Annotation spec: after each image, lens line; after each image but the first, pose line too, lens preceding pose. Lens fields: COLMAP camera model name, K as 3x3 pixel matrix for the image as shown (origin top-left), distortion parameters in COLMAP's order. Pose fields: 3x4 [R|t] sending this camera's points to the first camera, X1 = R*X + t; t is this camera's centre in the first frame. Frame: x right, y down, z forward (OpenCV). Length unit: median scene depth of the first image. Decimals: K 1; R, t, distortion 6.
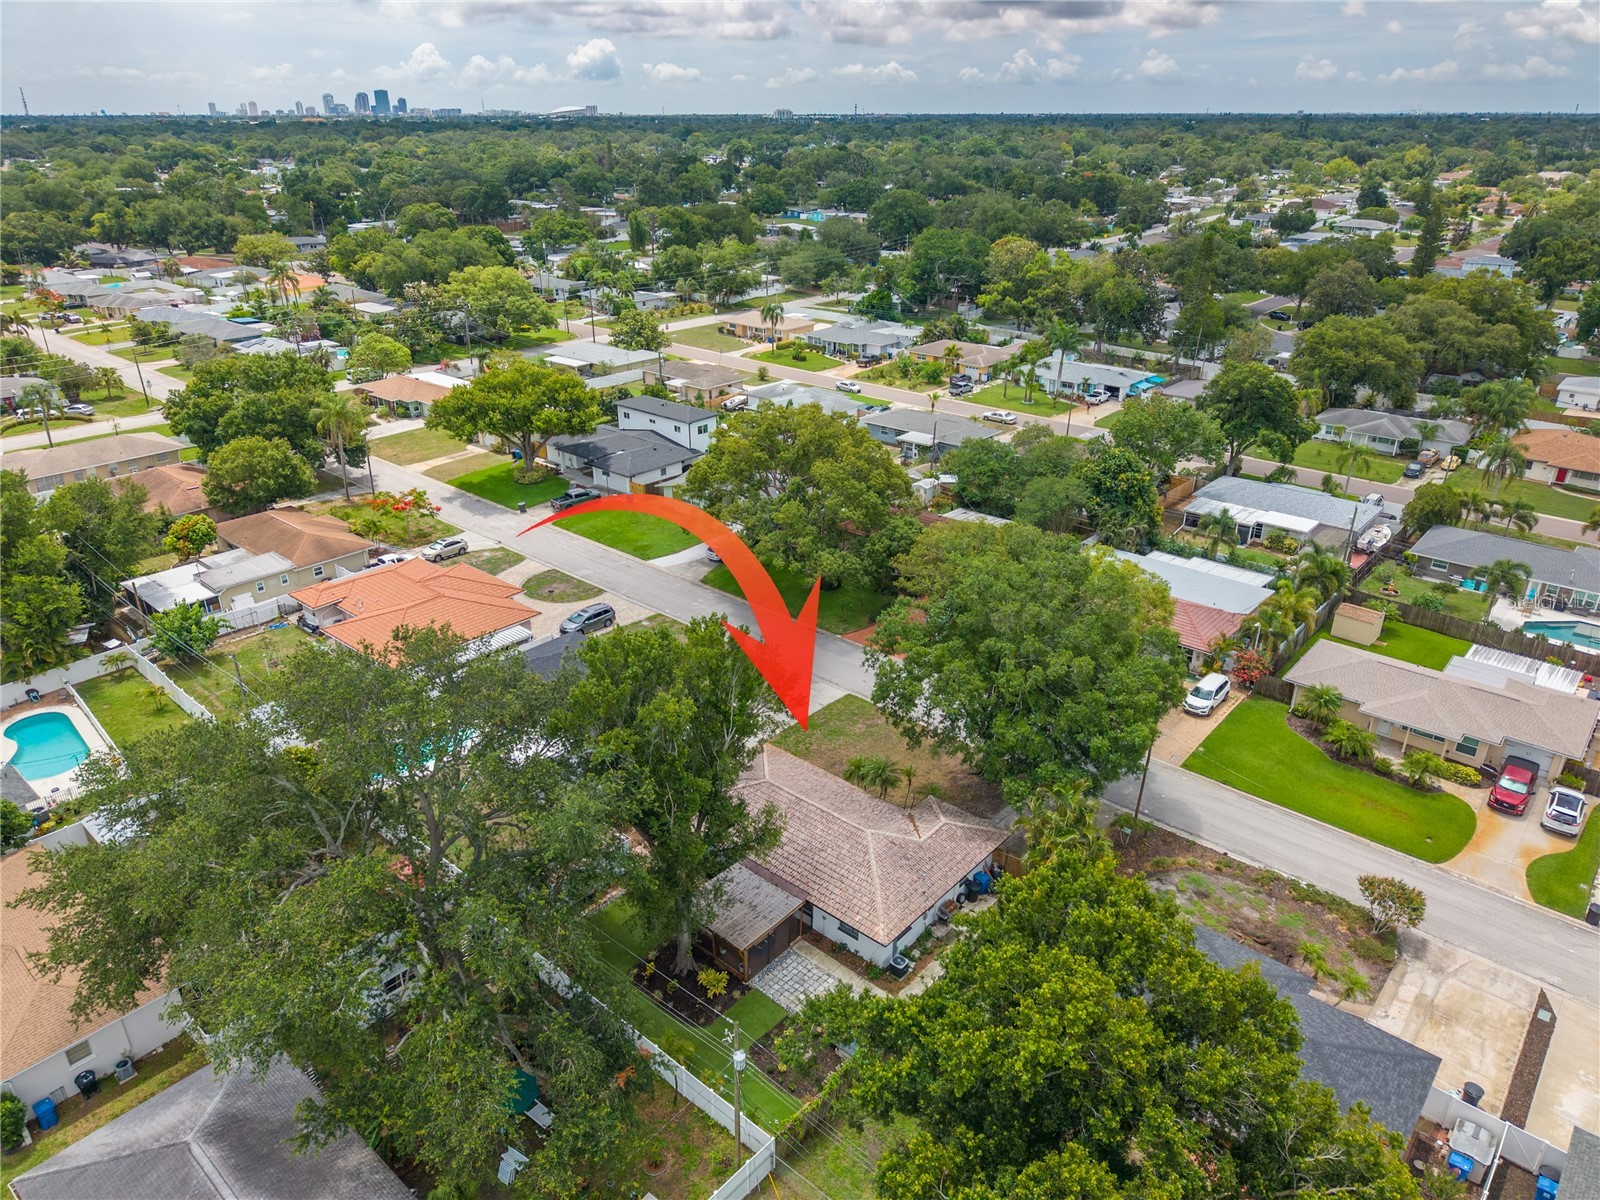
lens RADIAL K [[1055.8, 0, 800.0], [0, 1055.8, 600.0], [0, 0, 1]] dist [0.008843, -0.001850]
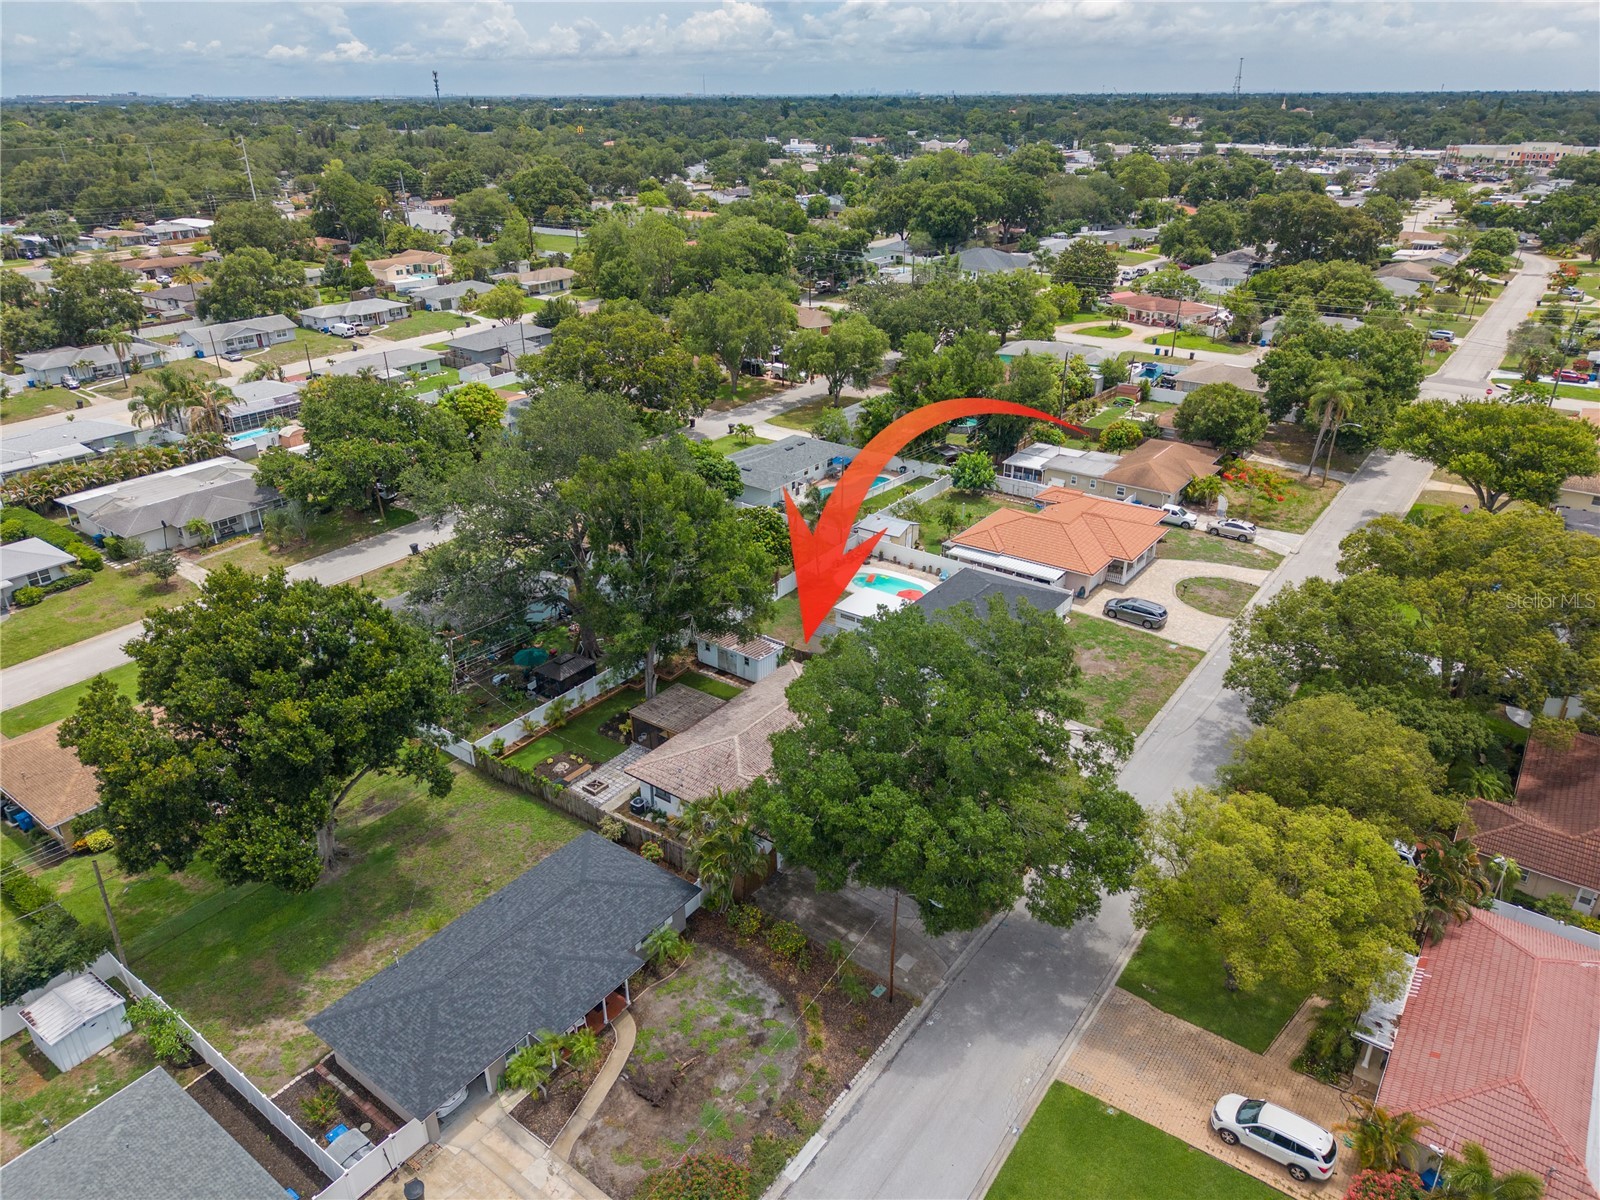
lens RADIAL K [[1055.8, 0, 800.0], [0, 1055.8, 600.0], [0, 0, 1]] dist [0.008843, -0.001850]
pose [[0.081269, 0.425940, -0.901094, 0.658592], [-0.405939, 0.839846, 0.360377, -0.218473], [0.910280, 0.336502, 0.241159, 0.476707]]
